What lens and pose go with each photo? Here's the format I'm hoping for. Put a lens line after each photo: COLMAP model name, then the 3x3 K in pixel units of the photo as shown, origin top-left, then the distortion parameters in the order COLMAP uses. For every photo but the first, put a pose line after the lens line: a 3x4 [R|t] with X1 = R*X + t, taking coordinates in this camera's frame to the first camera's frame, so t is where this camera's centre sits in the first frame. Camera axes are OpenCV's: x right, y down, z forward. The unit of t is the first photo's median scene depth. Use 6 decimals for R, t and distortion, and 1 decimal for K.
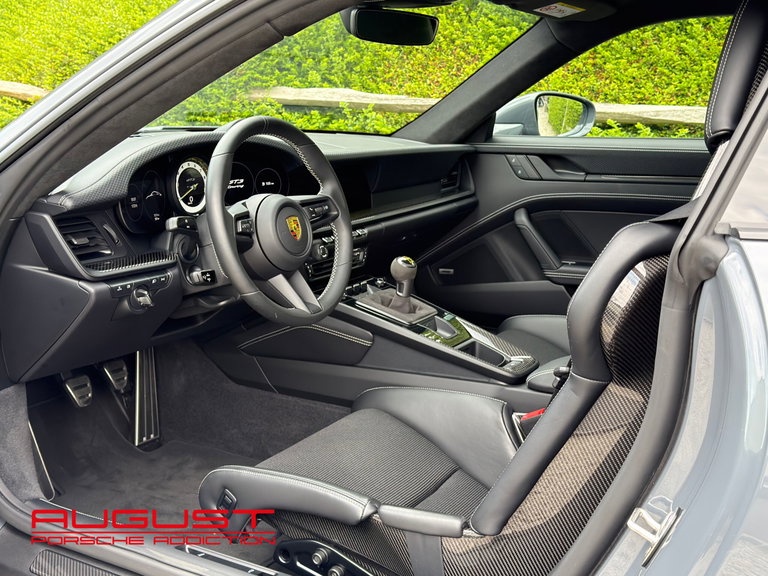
lens RADIAL K [[960.3, 0, 381.5], [0, 960.3, 288.7], [0, 0, 1]] dist [0.232183, 0.000000]
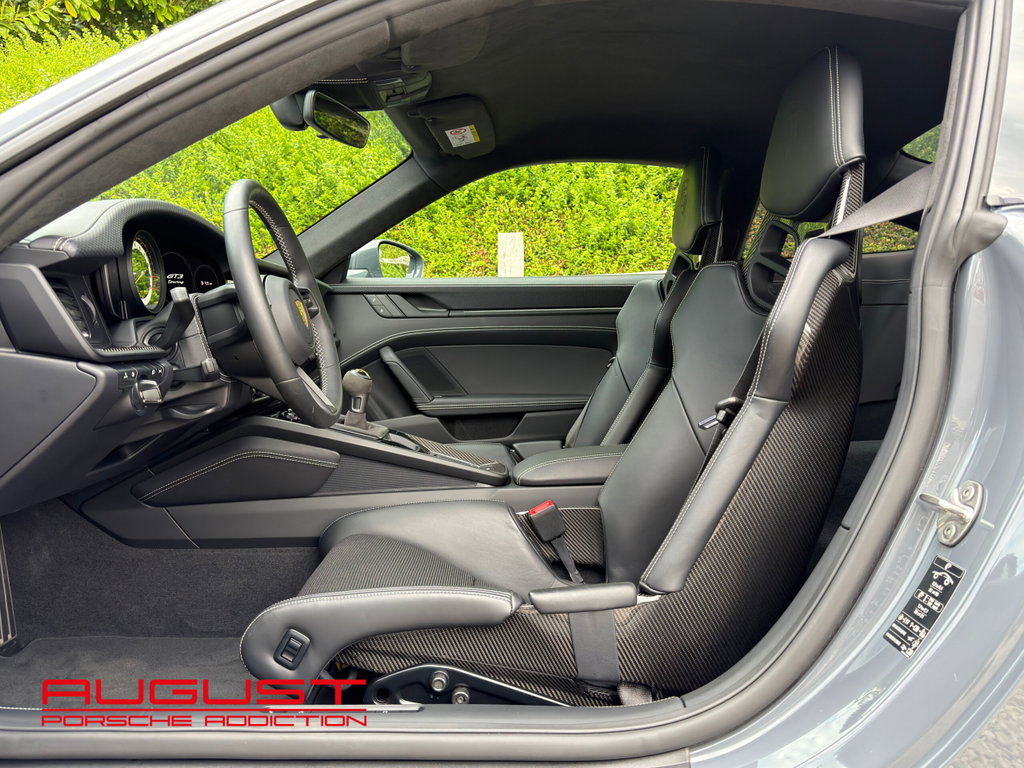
lens RADIAL K [[854.6, 0, 514.5], [0, 854.6, 385.4], [0, 0, 1]] dist [0.036772, -0.005047]
pose [[0.850505, -0.045184, 0.524022, -0.256807], [0.113544, 0.988584, -0.099044, 0.073932], [-0.513564, 0.143737, 0.845926, 0.223527]]
